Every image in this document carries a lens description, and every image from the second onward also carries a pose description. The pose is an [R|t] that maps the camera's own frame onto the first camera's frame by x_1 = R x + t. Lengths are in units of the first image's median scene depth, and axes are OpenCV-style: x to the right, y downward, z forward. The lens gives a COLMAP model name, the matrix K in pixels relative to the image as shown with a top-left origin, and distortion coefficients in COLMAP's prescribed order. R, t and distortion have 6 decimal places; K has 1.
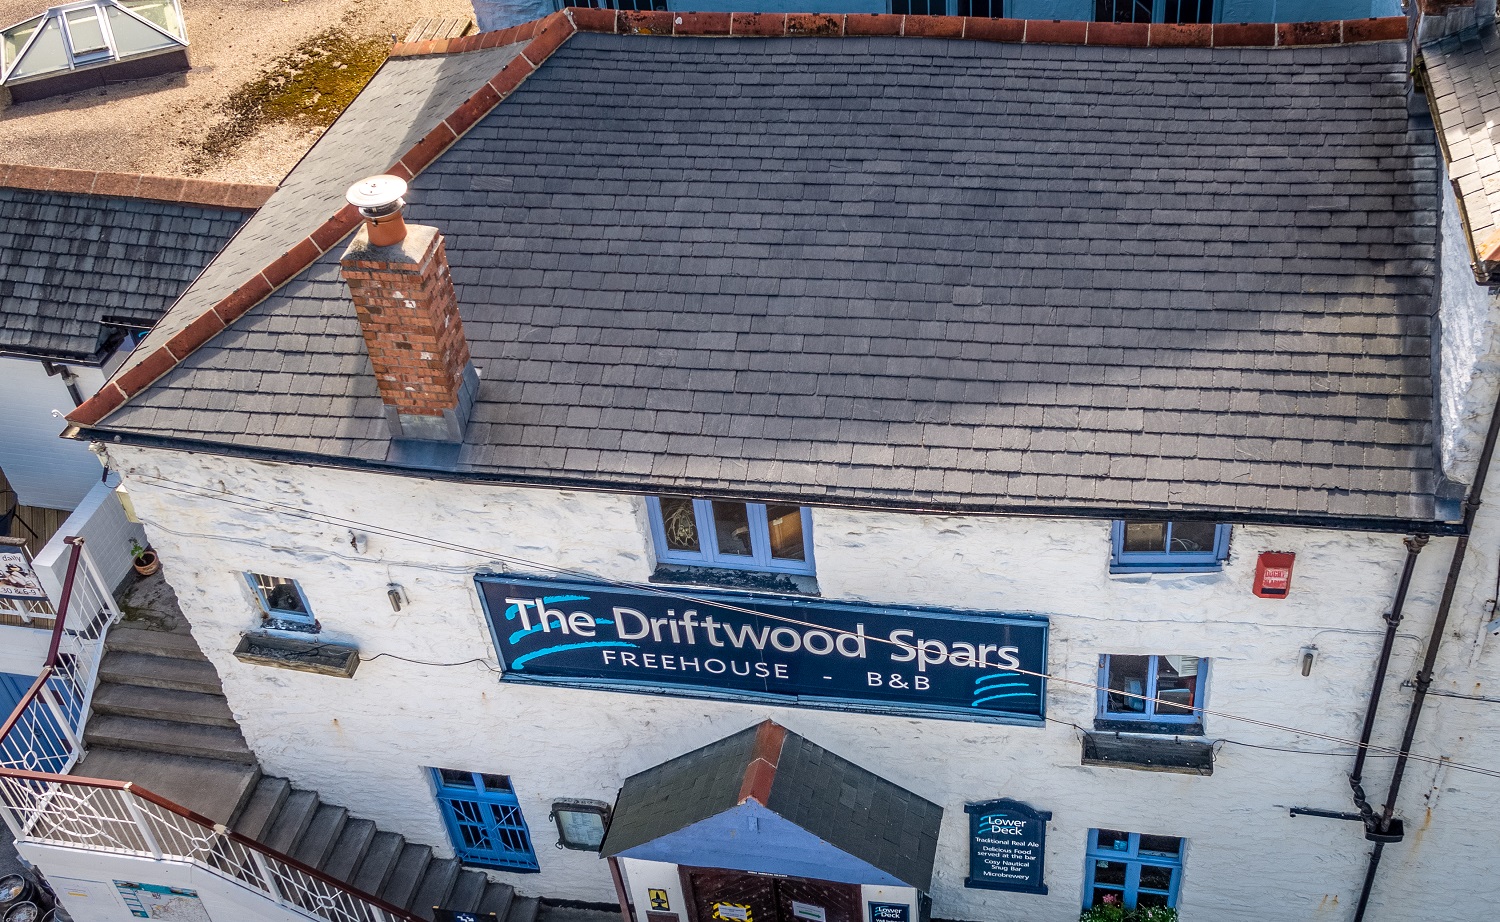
lens RADIAL K [[1848.3, 0, 750.0], [0, 1848.3, 461.0], [0, 0, 1]] dist [-0.000520, -0.004839]
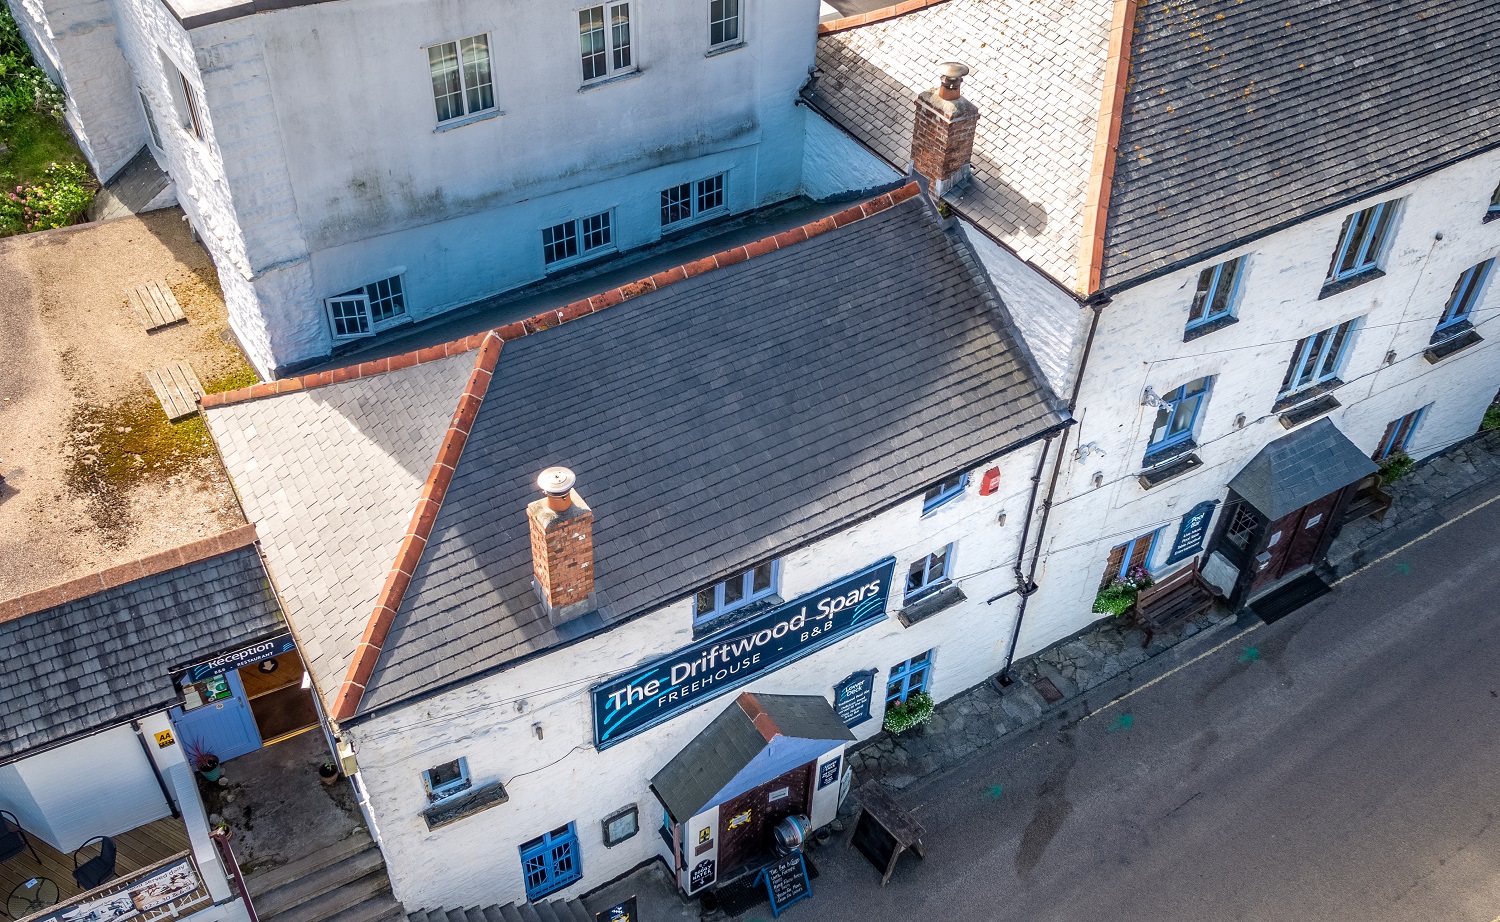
lens RADIAL K [[1562.3, 0, 750.0], [0, 1562.3, 461.0], [0, 0, 1]] dist [0.010098, 0.008167]
pose [[0.759061, -0.386630, 0.523779, -0.662298], [0.385611, 0.915243, 0.116763, -0.216557], [-0.524530, 0.113344, 0.843814, -0.197773]]
